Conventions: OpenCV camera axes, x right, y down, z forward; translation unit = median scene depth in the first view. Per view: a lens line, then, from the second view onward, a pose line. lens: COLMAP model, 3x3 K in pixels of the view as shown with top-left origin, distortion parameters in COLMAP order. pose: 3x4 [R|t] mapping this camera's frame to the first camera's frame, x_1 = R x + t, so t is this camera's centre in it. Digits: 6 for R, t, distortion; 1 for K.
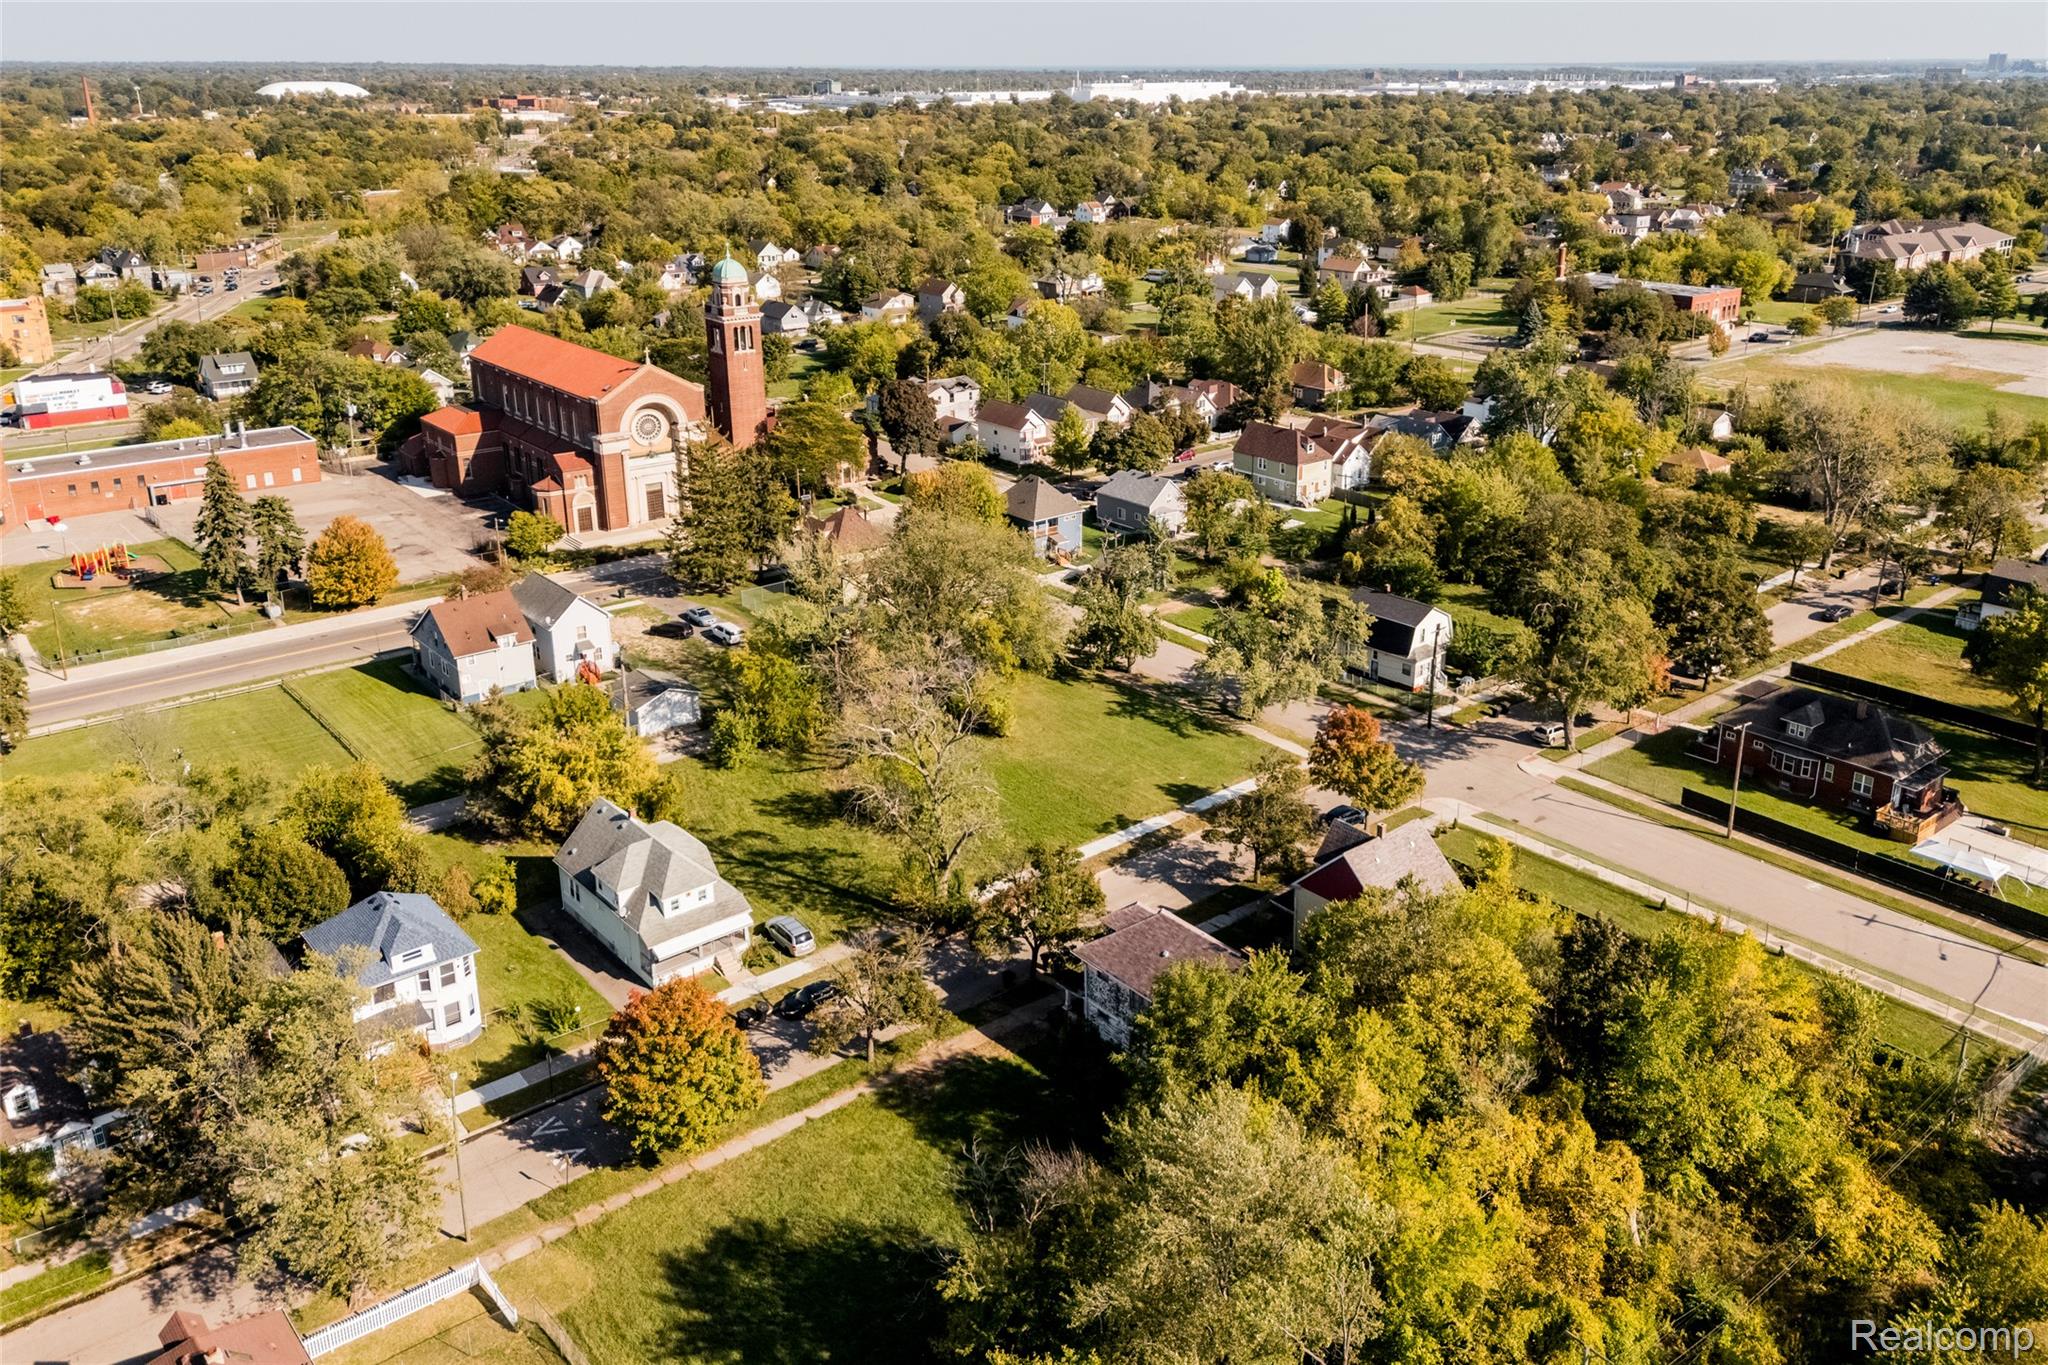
lens RADIAL K [[1620.1, 0, 1102.4], [0, 1620.1, 675.0], [0, 0, 1]] dist [0.106495, -0.102406]
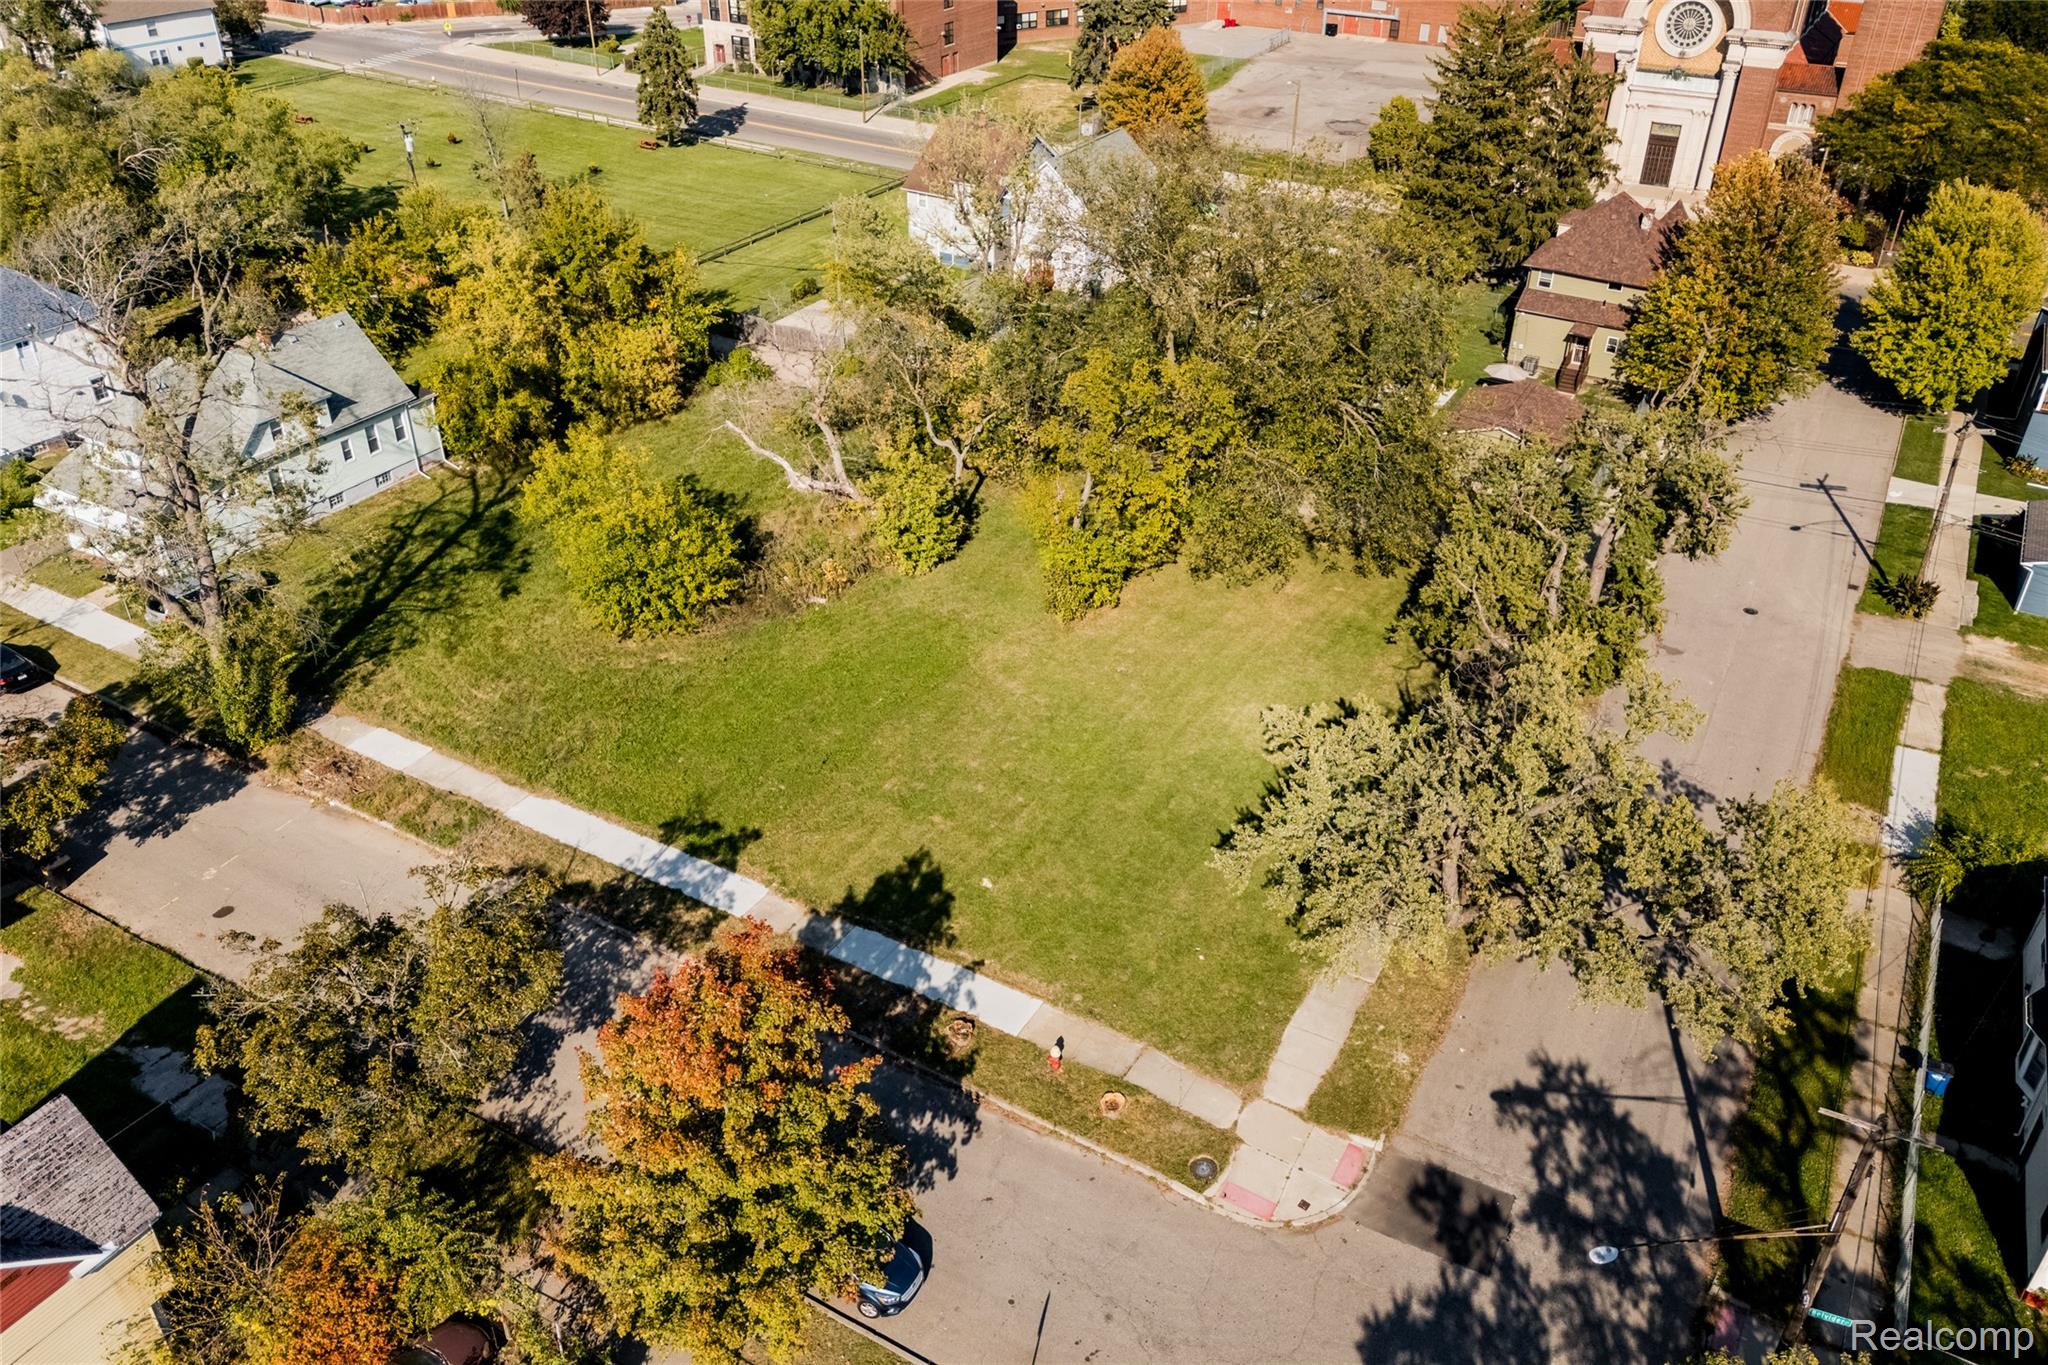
lens RADIAL K [[1525.9, 0, 1035.5], [0, 1525.9, 666.8], [0, 0, 1]] dist [0.076570, -0.064688]
pose [[0.325384, 0.507961, -0.797560, 0.281064], [-0.352739, 0.847779, 0.396037, -0.117157], [0.877326, 0.152466, 0.455031, 0.713120]]
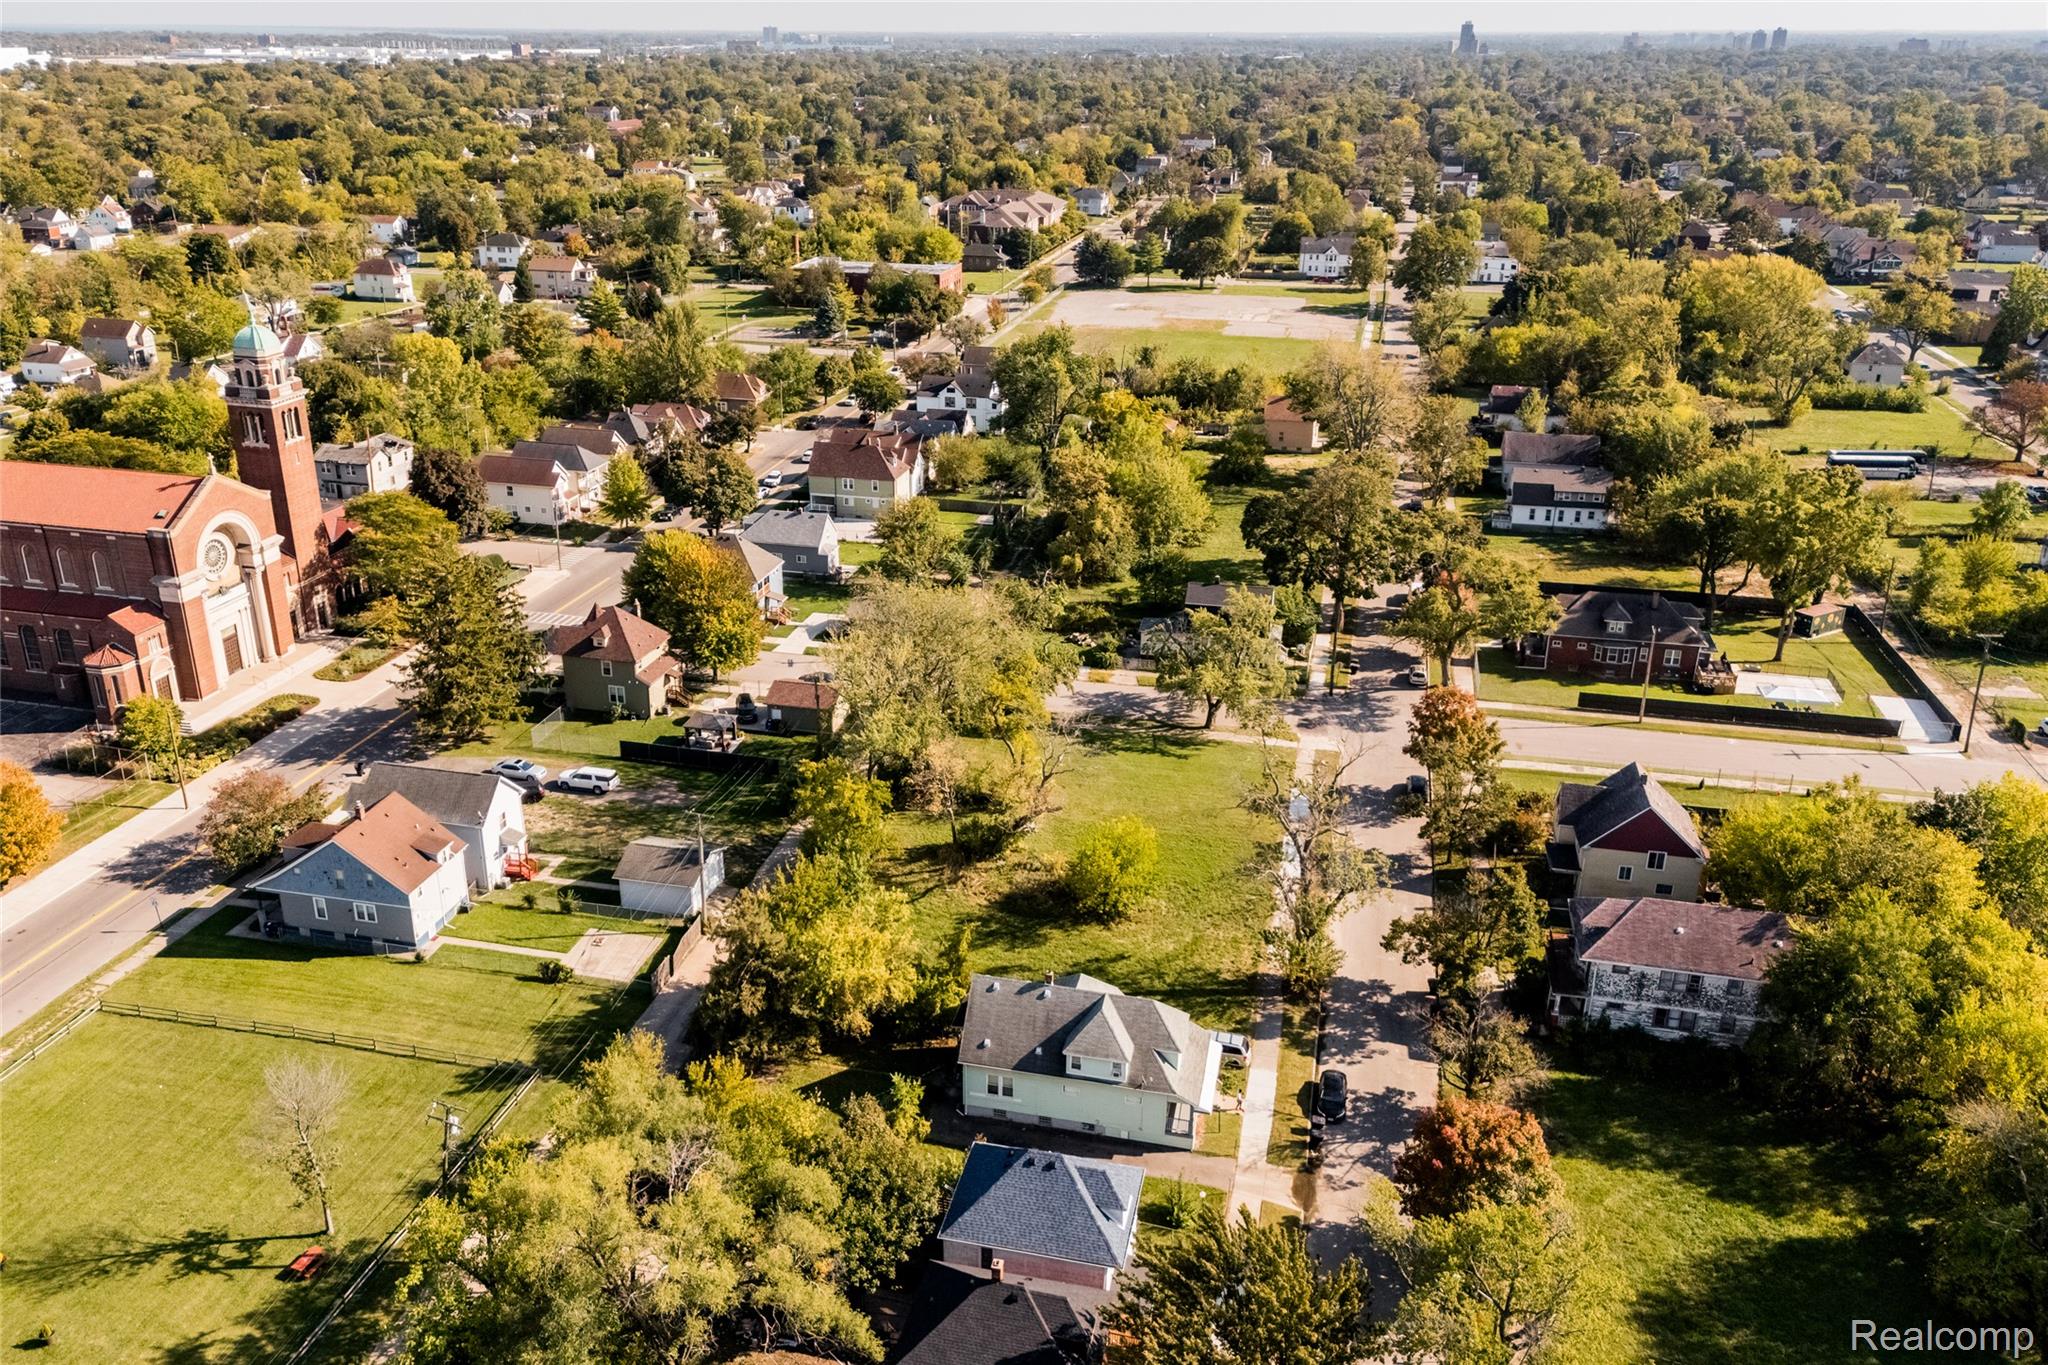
lens RADIAL K [[1619.1, 0, 1012.1], [0, 1619.1, 731.3], [0, 0, 1]] dist [0.048557, -0.003672]
pose [[0.804581, -0.235569, 0.545121, -0.526017], [0.208032, 0.971594, 0.112817, -0.102958], [-0.556212, 0.022632, 0.830732, 0.203999]]
